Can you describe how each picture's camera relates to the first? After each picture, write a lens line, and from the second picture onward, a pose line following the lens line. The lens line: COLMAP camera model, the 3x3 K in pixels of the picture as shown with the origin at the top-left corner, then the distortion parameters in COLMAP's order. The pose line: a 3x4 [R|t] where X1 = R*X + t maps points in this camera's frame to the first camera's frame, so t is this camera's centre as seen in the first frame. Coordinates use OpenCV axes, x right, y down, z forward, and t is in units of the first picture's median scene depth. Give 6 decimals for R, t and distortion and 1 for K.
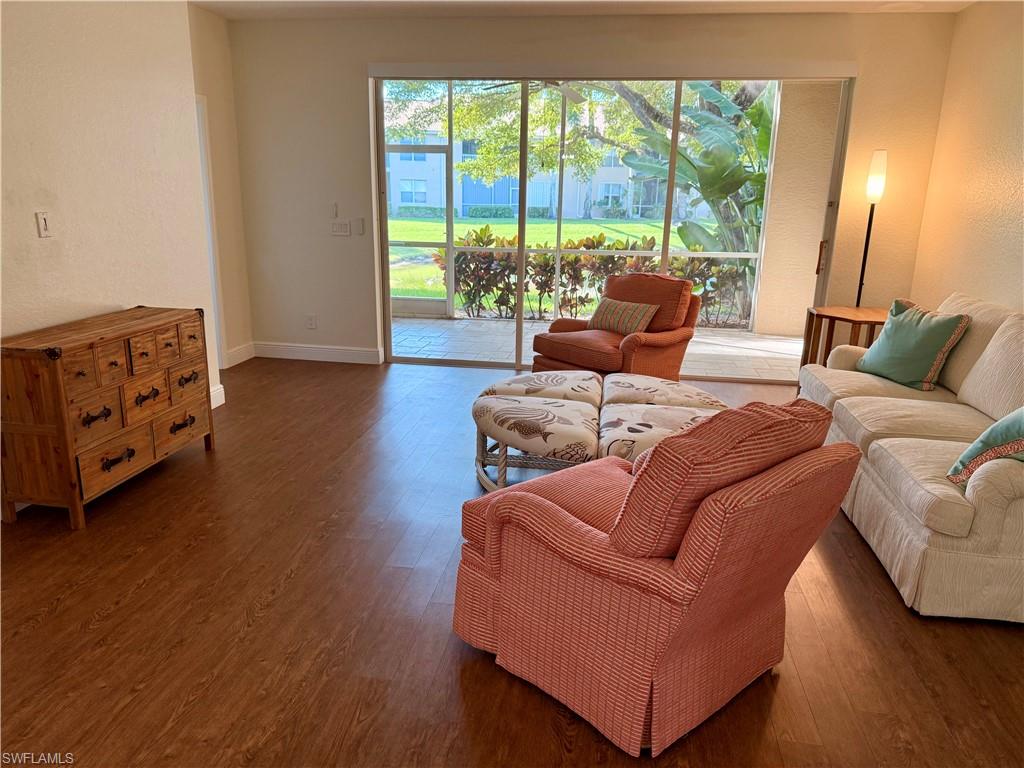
lens RADIAL K [[728.4, 0, 512.0], [0, 728.4, 403.8], [0, 0, 1]] dist [0.151758, -0.249492]
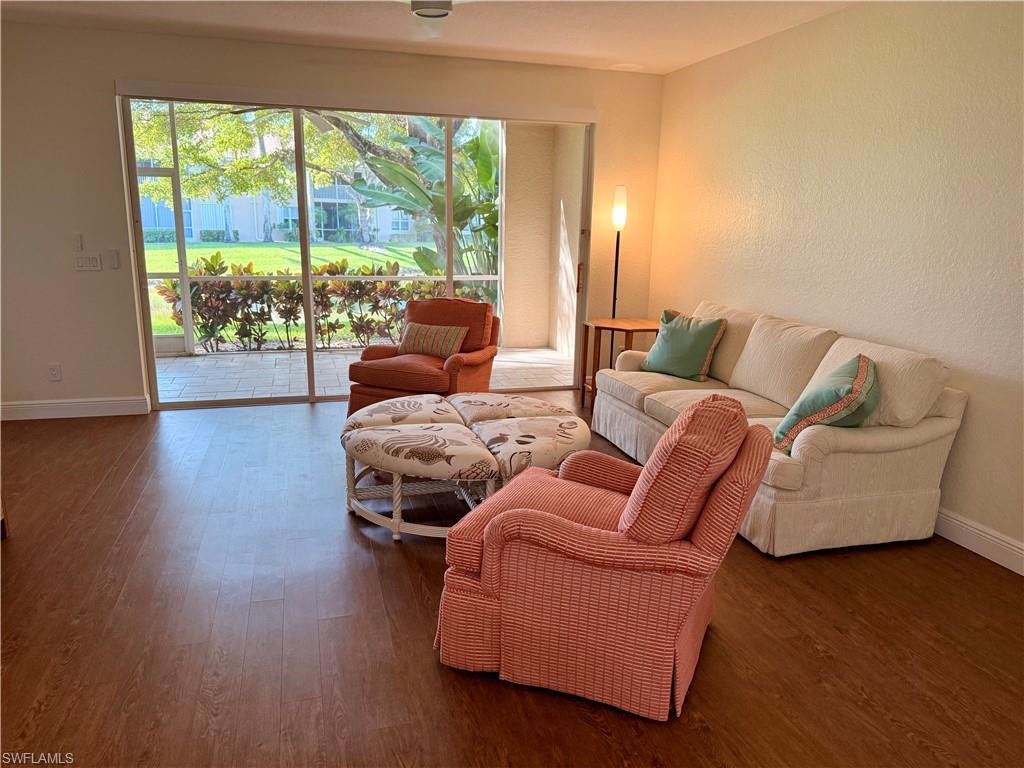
lens RADIAL K [[728.4, 0, 512.0], [0, 728.4, 403.8], [0, 0, 1]] dist [0.151758, -0.249492]
pose [[0.904623, -0.109413, 0.411931, -0.220854], [0.121121, 0.992635, -0.002333, -0.015416], [-0.408641, 0.052004, 0.911212, 0.017038]]
